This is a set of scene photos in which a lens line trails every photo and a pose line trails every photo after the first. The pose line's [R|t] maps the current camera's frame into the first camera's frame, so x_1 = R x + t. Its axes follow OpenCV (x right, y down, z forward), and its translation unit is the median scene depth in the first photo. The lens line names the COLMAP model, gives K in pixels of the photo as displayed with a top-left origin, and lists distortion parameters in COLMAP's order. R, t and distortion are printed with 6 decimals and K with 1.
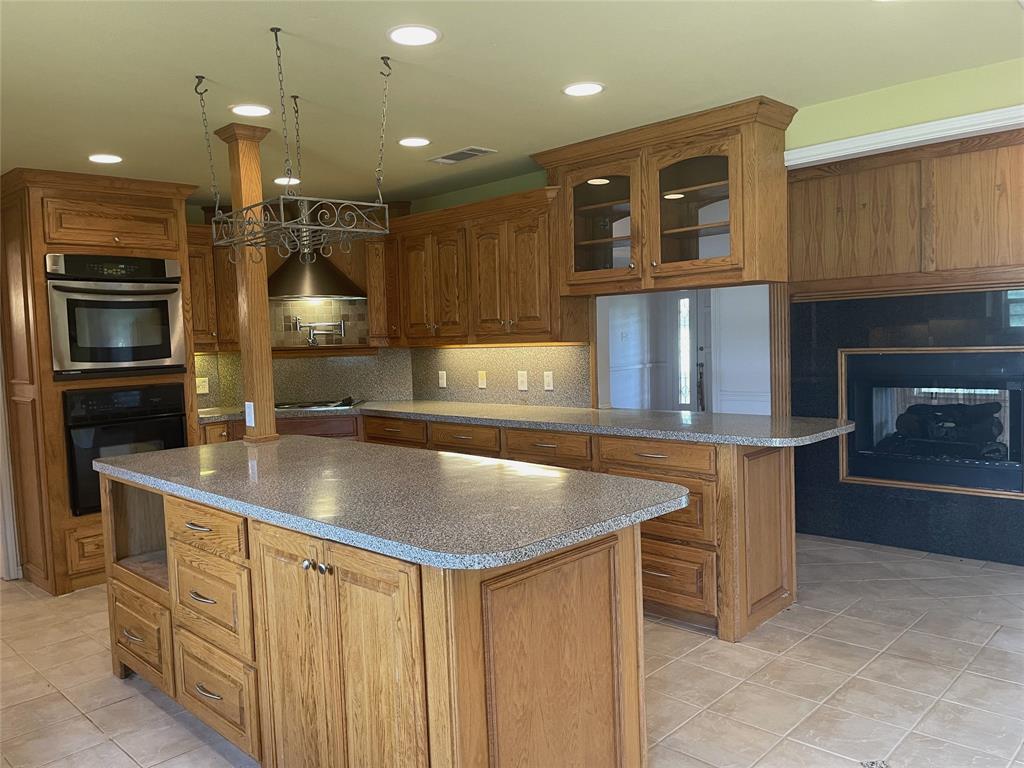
lens RADIAL K [[774.6, 0, 509.1], [0, 774.6, 385.4], [0, 0, 1]] dist [0.072312, -0.094744]
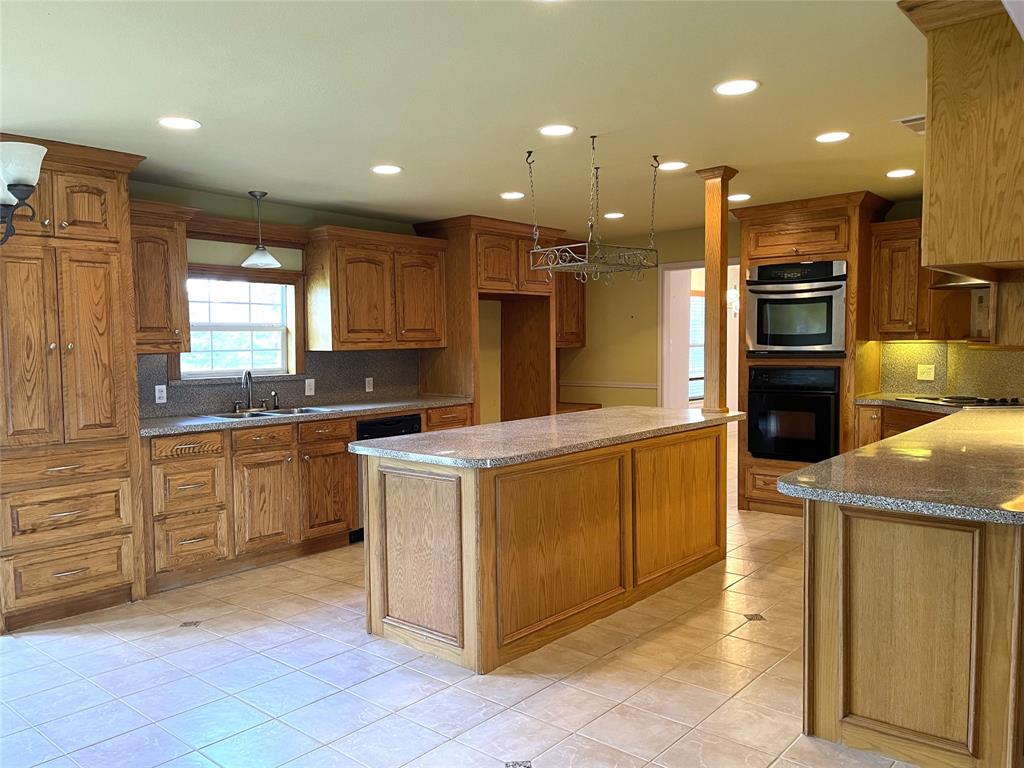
lens RADIAL K [[788.1, 0, 511.6], [0, 788.1, 387.7], [0, 0, 1]] dist [0.069326, -0.102018]
pose [[0.065719, 0.096740, -0.993138, 0.817748], [-0.056012, 0.994078, 0.093125, -0.062043], [0.996265, 0.049508, 0.070749, 0.495212]]
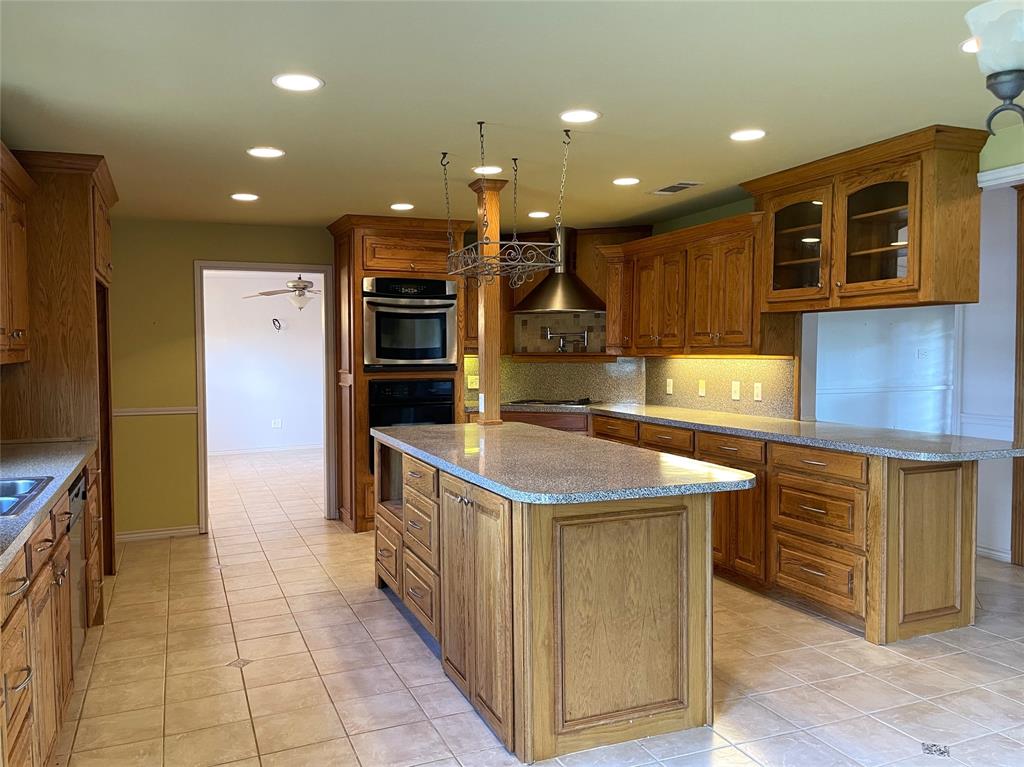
lens RADIAL K [[794.8, 0, 509.3], [0, 794.8, 386.4], [0, 0, 1]] dist [0.079414, -0.097661]
pose [[0.918529, 0.049120, -0.392290, 0.188527], [-0.054165, 0.998530, -0.001795, 0.007922], [0.391626, 0.022897, 0.919840, -0.158323]]
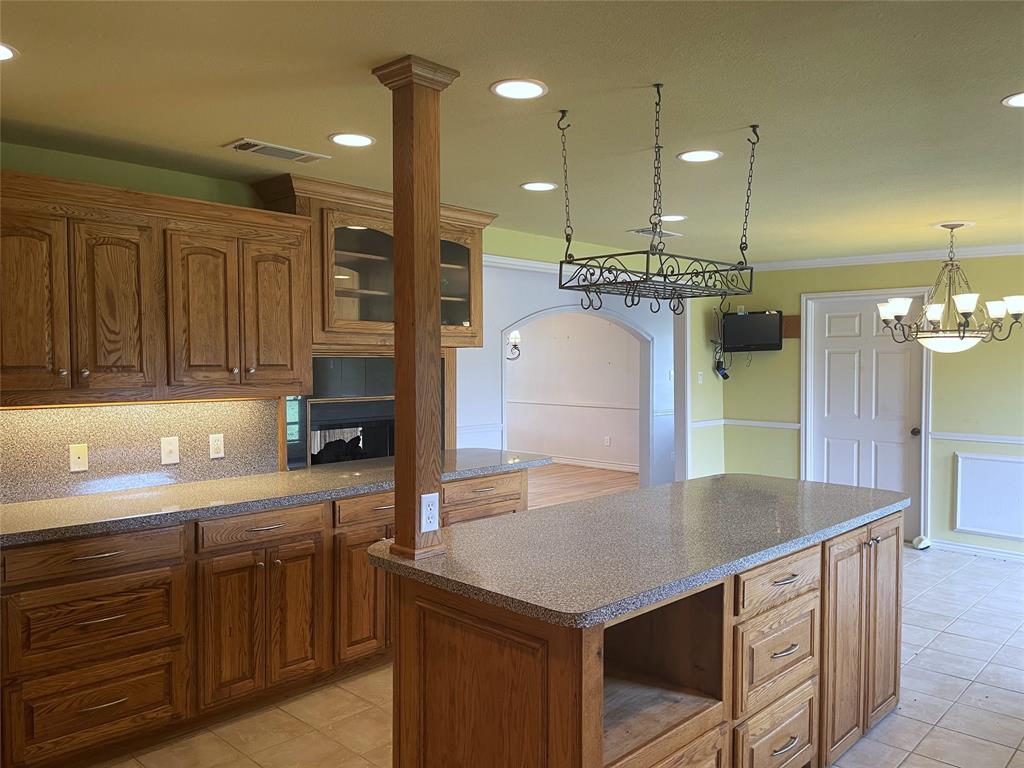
lens RADIAL K [[774.6, 0, 509.1], [0, 774.6, 385.4], [0, 0, 1]] dist [0.072312, -0.094744]
pose [[0.005563, 0.002901, 0.999980, -0.819511], [0.060989, 0.998133, -0.003235, -0.051865], [-0.998123, 0.061006, 0.005376, 0.783061]]
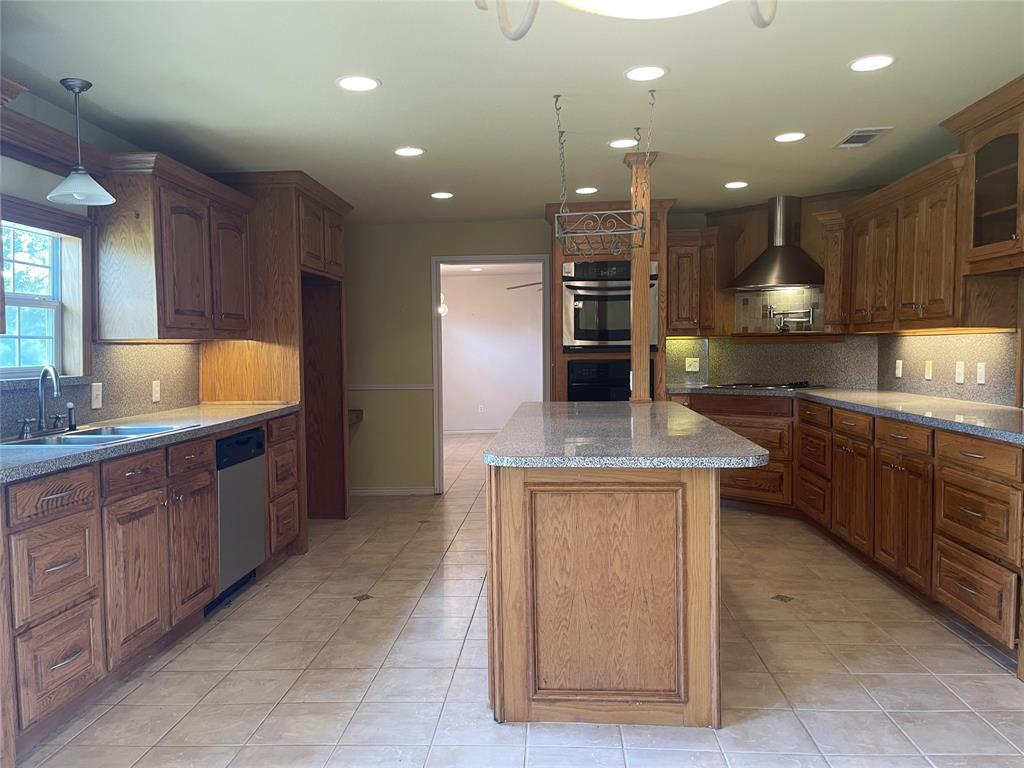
lens RADIAL K [[774.6, 0, 509.1], [0, 774.6, 385.4], [0, 0, 1]] dist [0.072312, -0.094744]
pose [[0.650807, 0.065471, -0.756415, 0.420684], [-0.061849, 0.997536, 0.033127, 0.012716], [0.756720, 0.025224, 0.653253, 0.021032]]
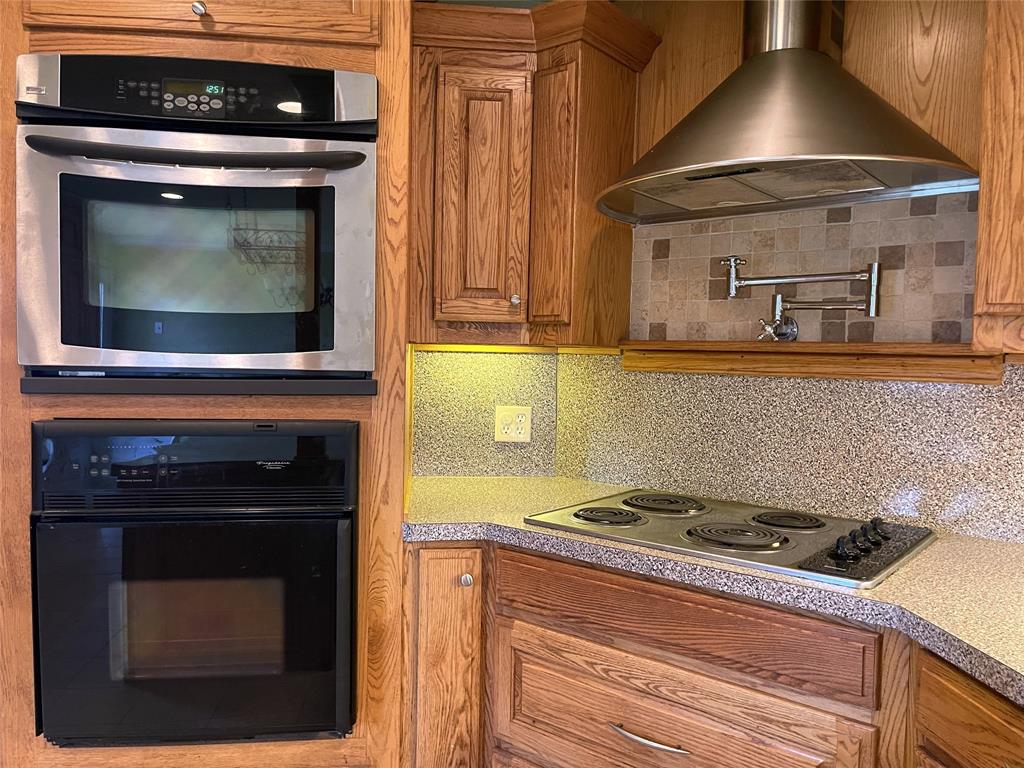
lens RADIAL K [[788.1, 0, 511.6], [0, 788.1, 387.7], [0, 0, 1]] dist [0.069326, -0.102018]
pose [[0.763429, 0.080524, -0.640853, -0.156825], [-0.087607, 0.995938, 0.020778, -0.037406], [0.639923, 0.040281, 0.767382, 0.874034]]
